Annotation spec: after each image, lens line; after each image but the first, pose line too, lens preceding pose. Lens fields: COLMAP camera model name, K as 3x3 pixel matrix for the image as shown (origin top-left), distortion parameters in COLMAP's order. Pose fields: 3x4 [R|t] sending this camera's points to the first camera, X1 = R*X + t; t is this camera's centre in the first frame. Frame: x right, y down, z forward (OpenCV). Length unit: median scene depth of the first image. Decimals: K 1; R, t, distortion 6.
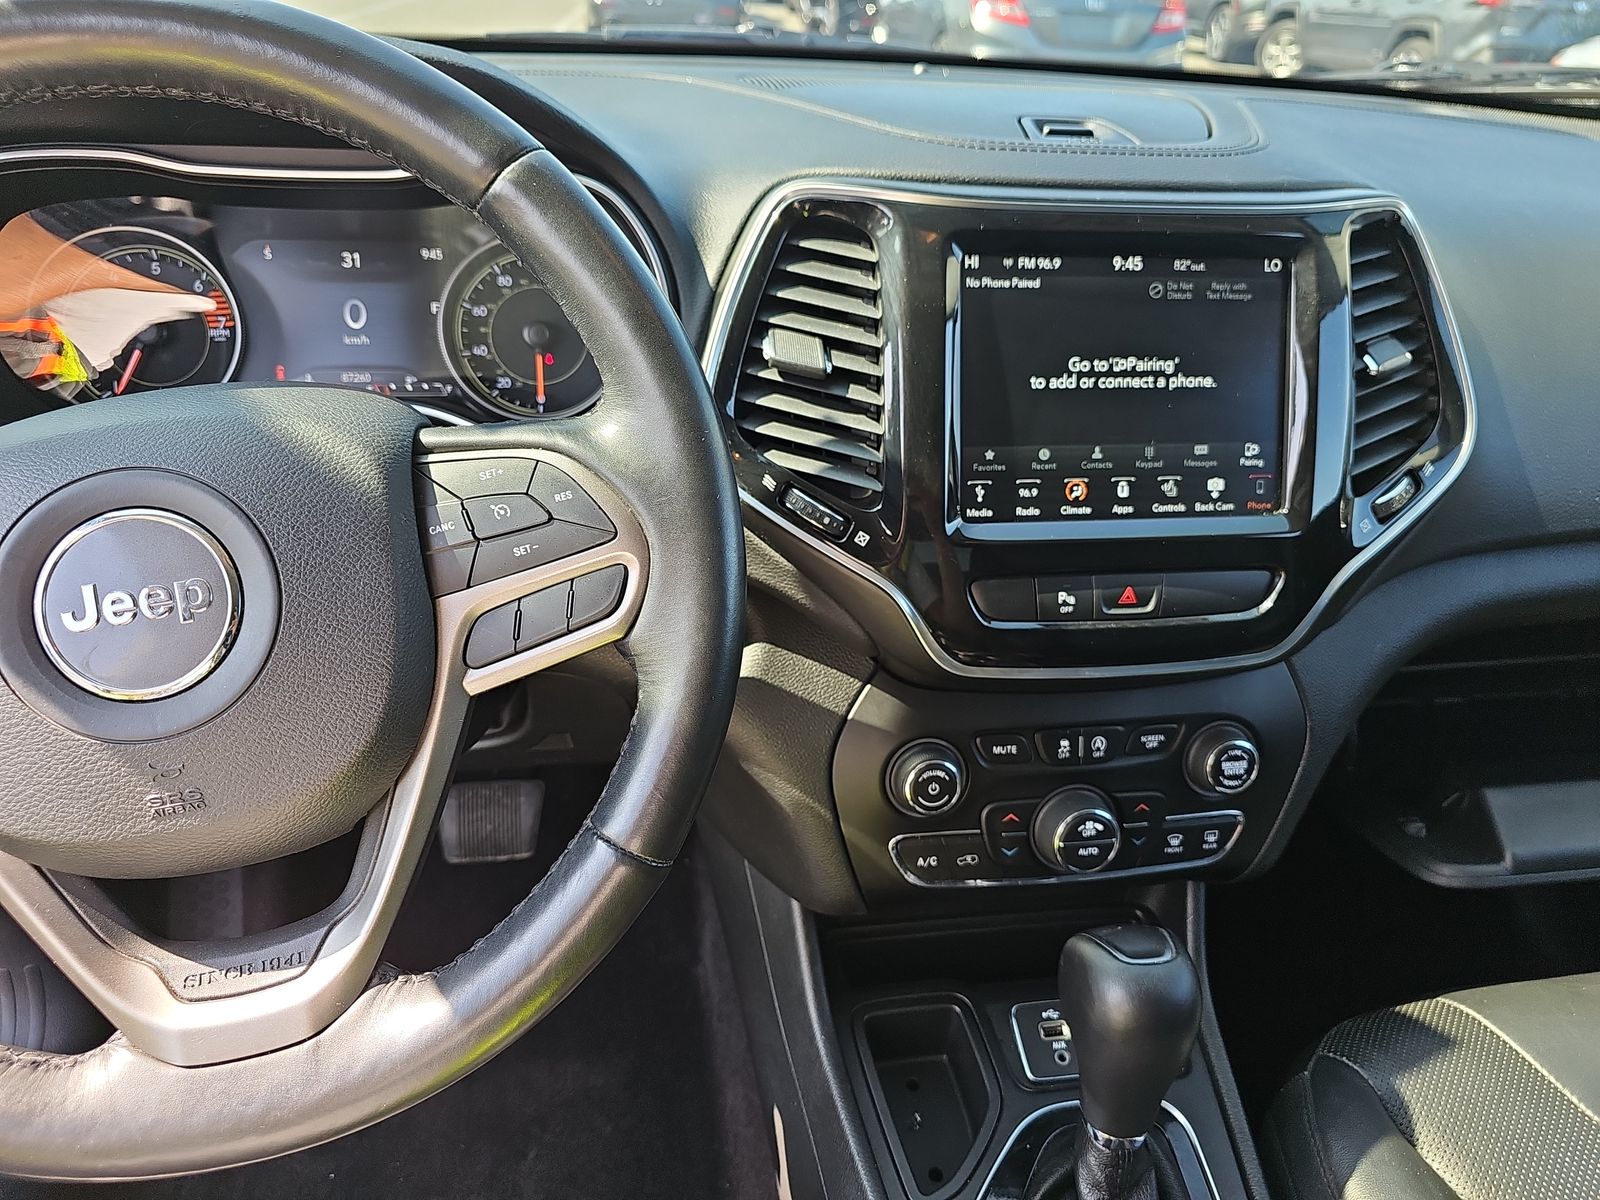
lens RADIAL K [[1035.2, 0, 799.5], [0, 1035.2, 596.3], [0, 0, 1]] dist [0.021828, -0.021582]
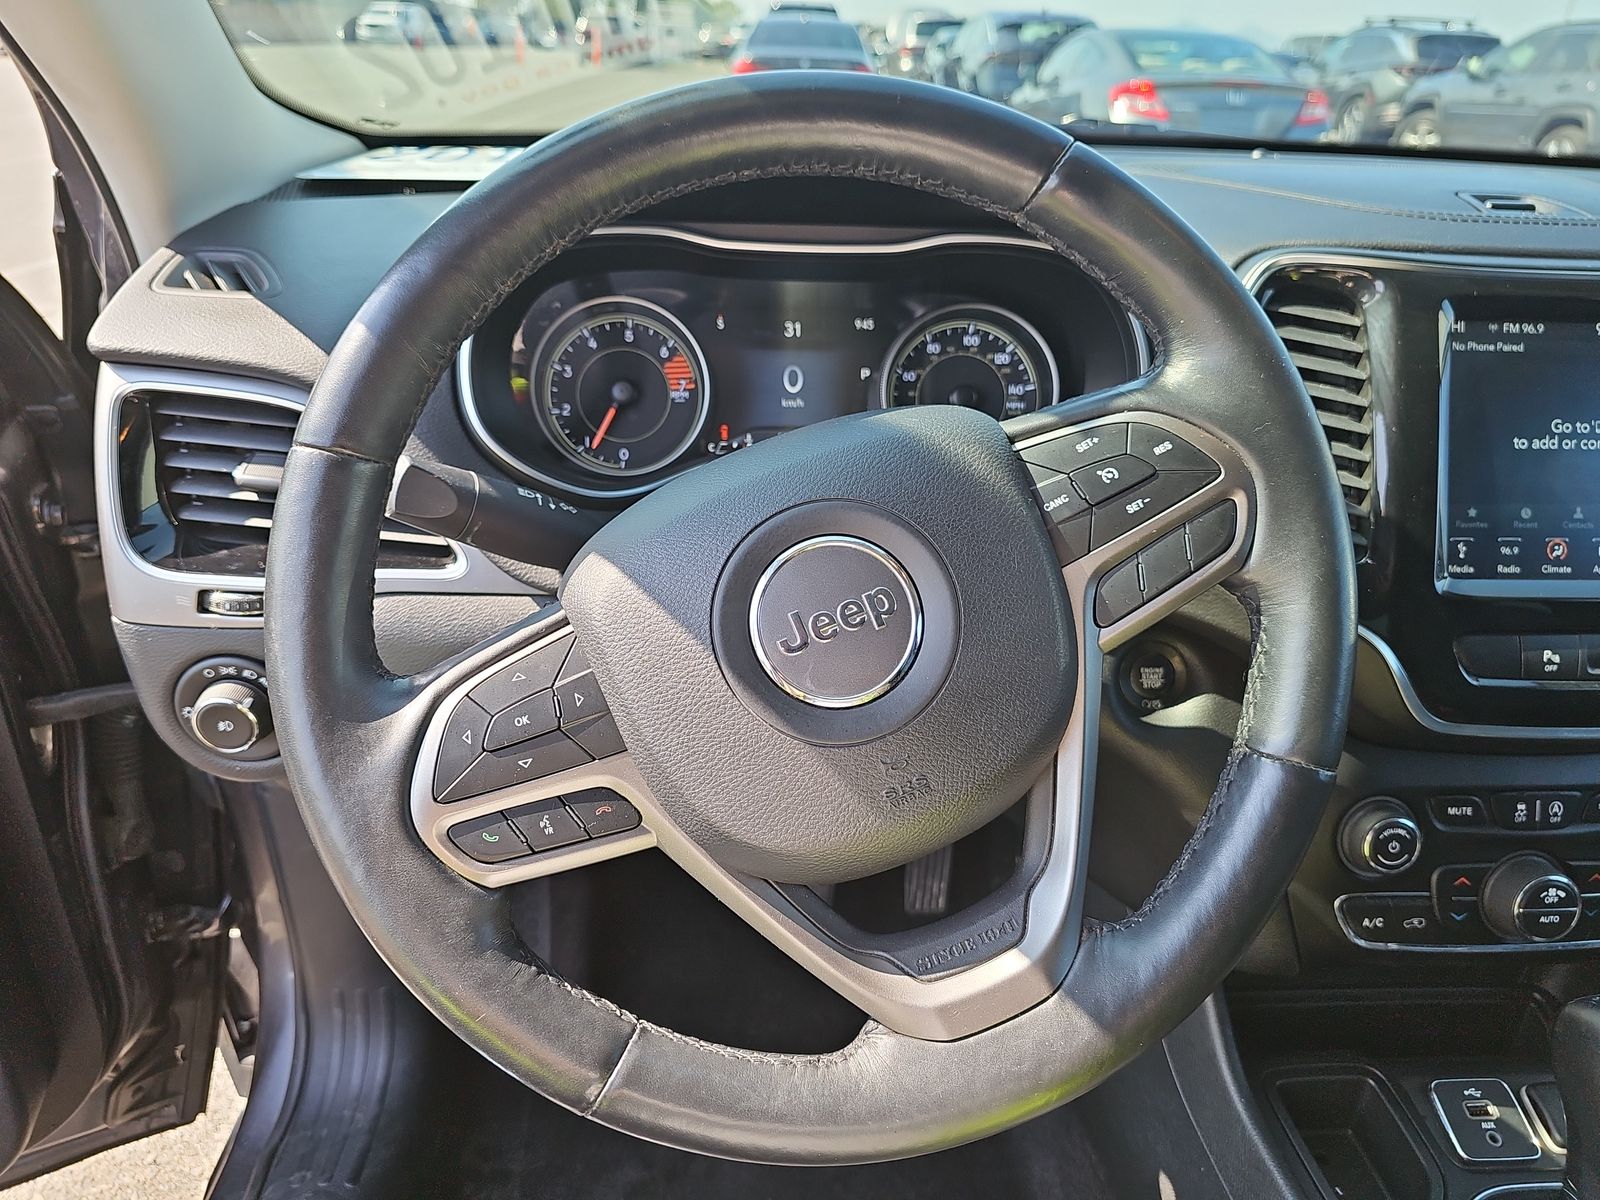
lens RADIAL K [[1035.2, 0, 791.0], [0, 1035.2, 599.4], [0, 0, 1]] dist [0.021828, -0.021582]
pose [[0.996124, 0.022791, -0.084952, -0.367972], [-0.029083, 0.996866, -0.073575, 0.039721], [0.083009, 0.075761, 0.993665, -0.056713]]
